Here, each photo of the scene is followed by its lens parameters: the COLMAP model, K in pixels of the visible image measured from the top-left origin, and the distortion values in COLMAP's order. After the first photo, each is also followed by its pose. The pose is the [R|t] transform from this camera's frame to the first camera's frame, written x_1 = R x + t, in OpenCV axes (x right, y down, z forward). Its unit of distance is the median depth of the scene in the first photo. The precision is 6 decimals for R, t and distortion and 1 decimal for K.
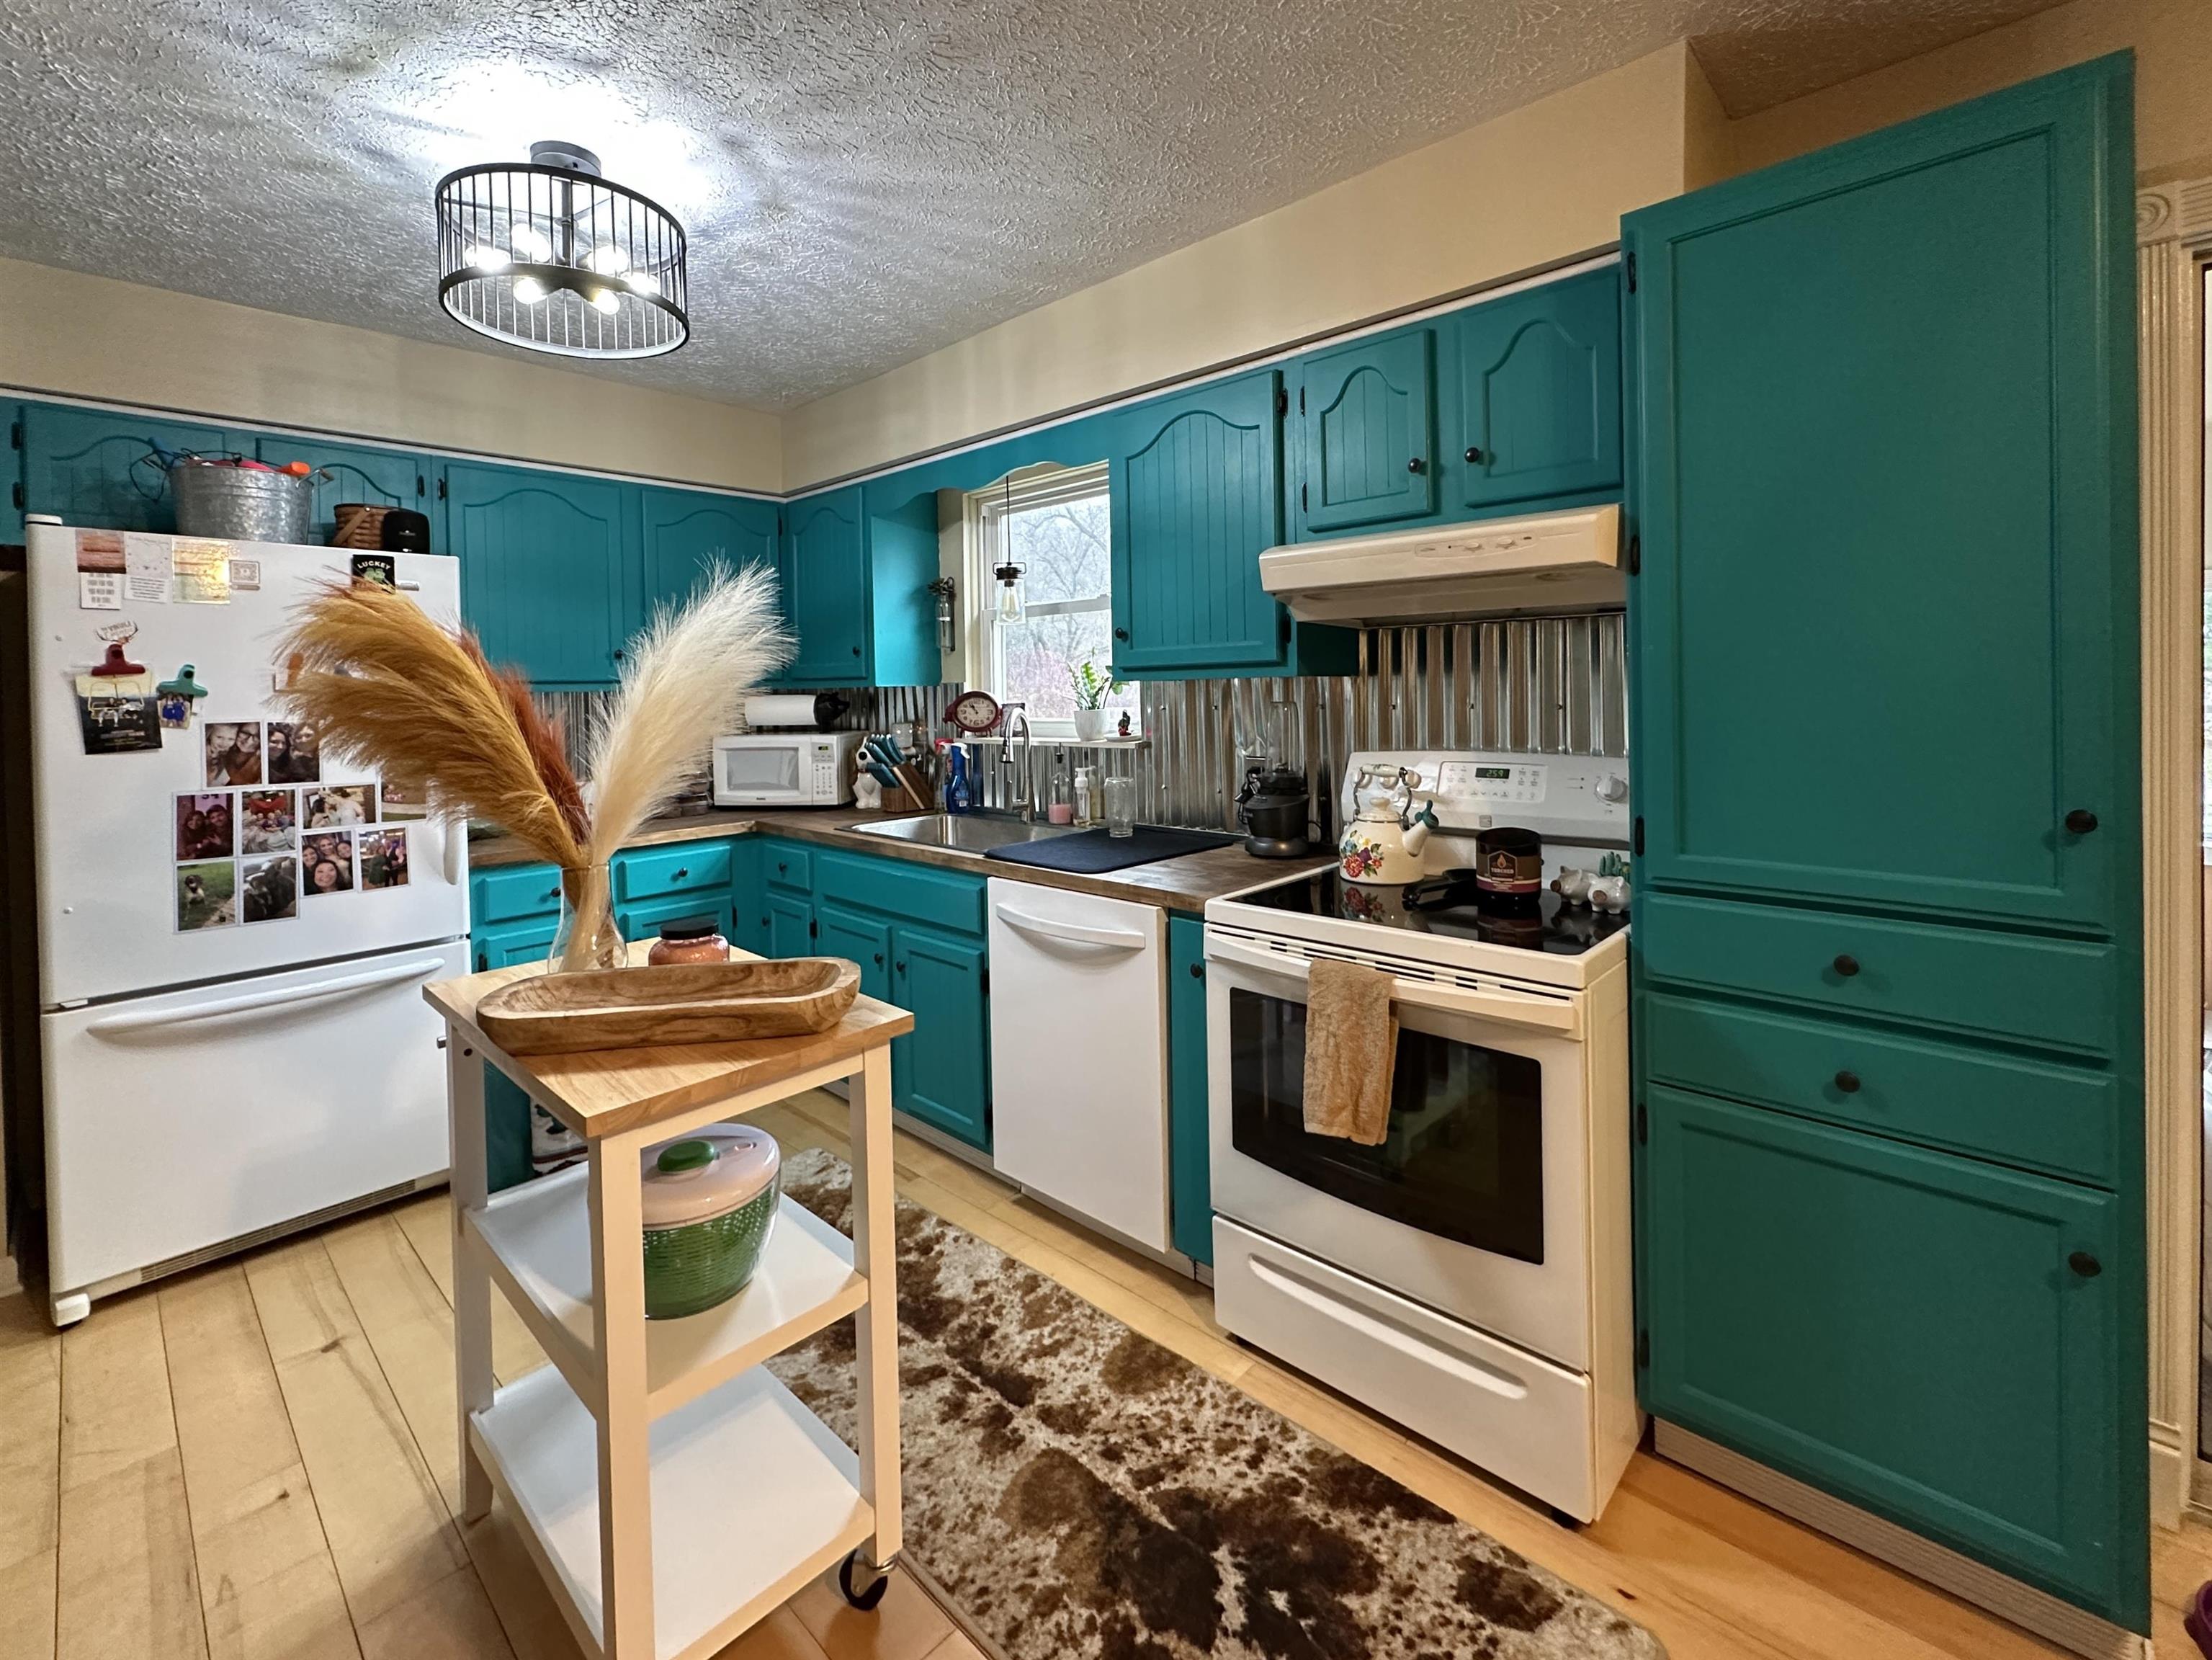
lens RADIAL K [[1009.0, 0, 1101.7], [0, 1009.0, 774.5], [0, 0, 1]] dist [-0.000278, 0.000245]
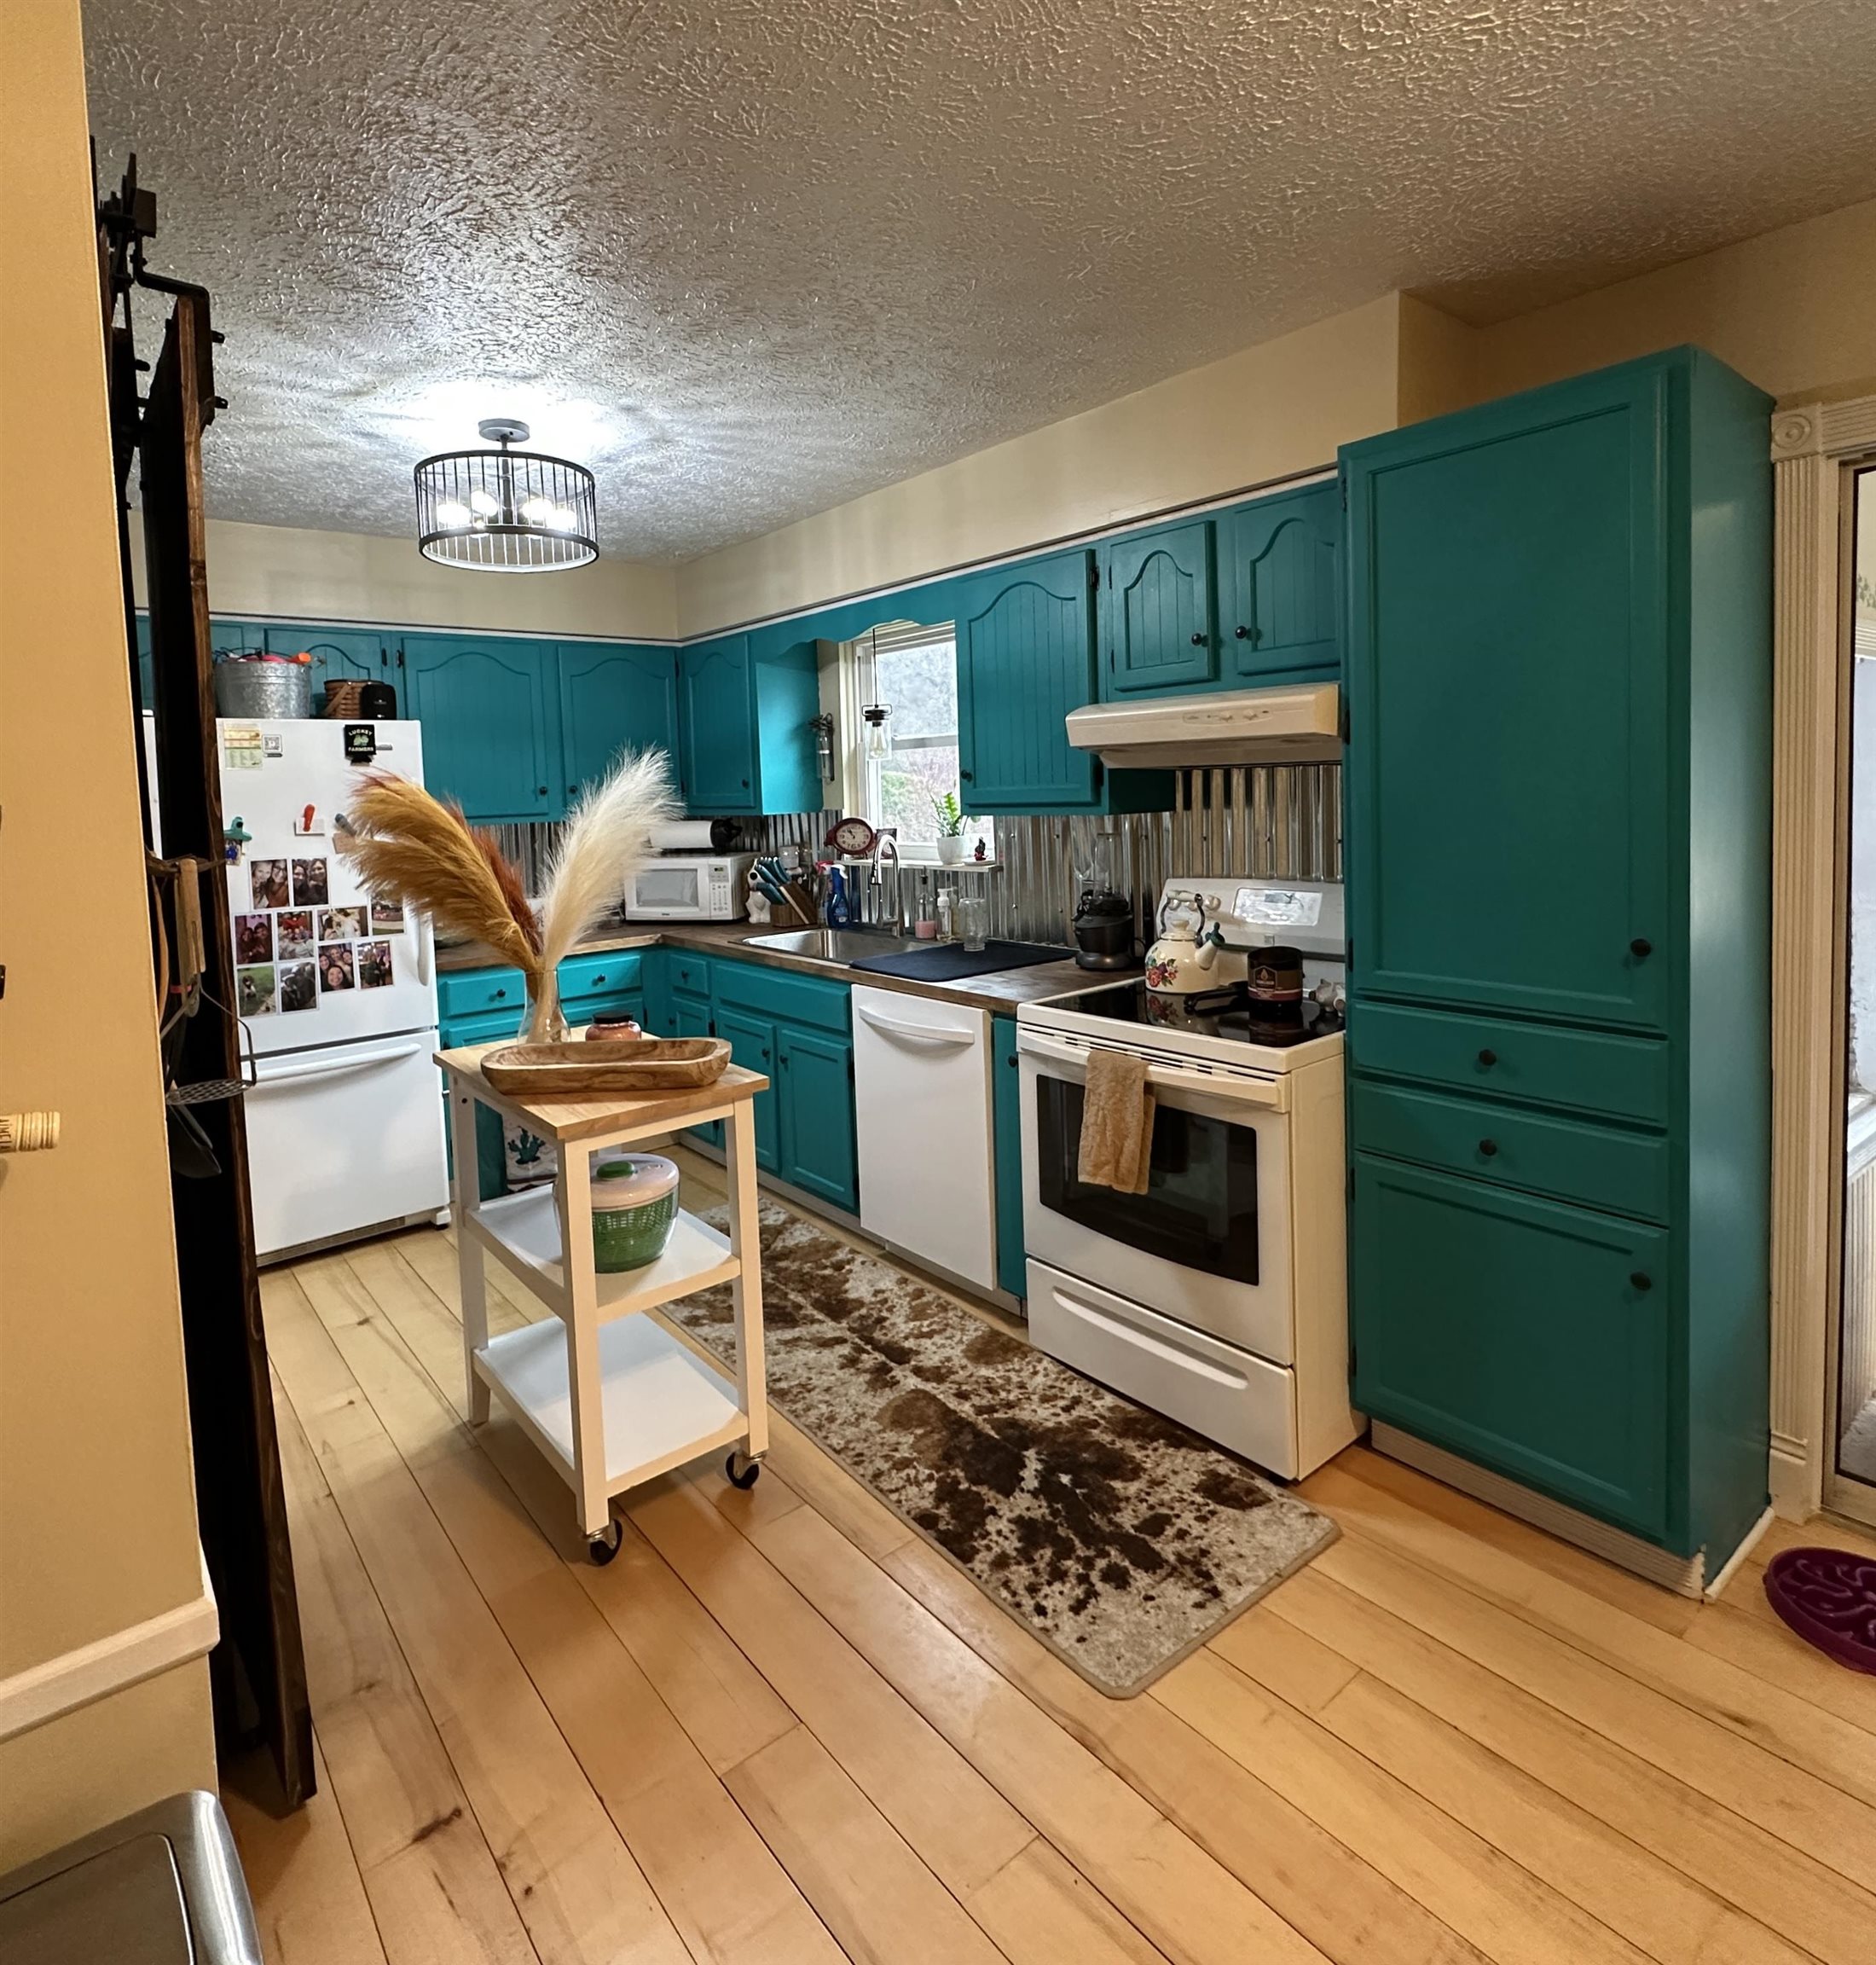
lens RADIAL K [[1123.3, 0, 938.0], [0, 1123.3, 982.5], [0, 0, 1]] dist [0.003603, 0.000385]
pose [[0.995587, 0.009952, -0.093318, 0.136209], [-0.001095, 0.995526, 0.094487, -0.030843], [0.093840, -0.093967, 0.991143, -0.366589]]
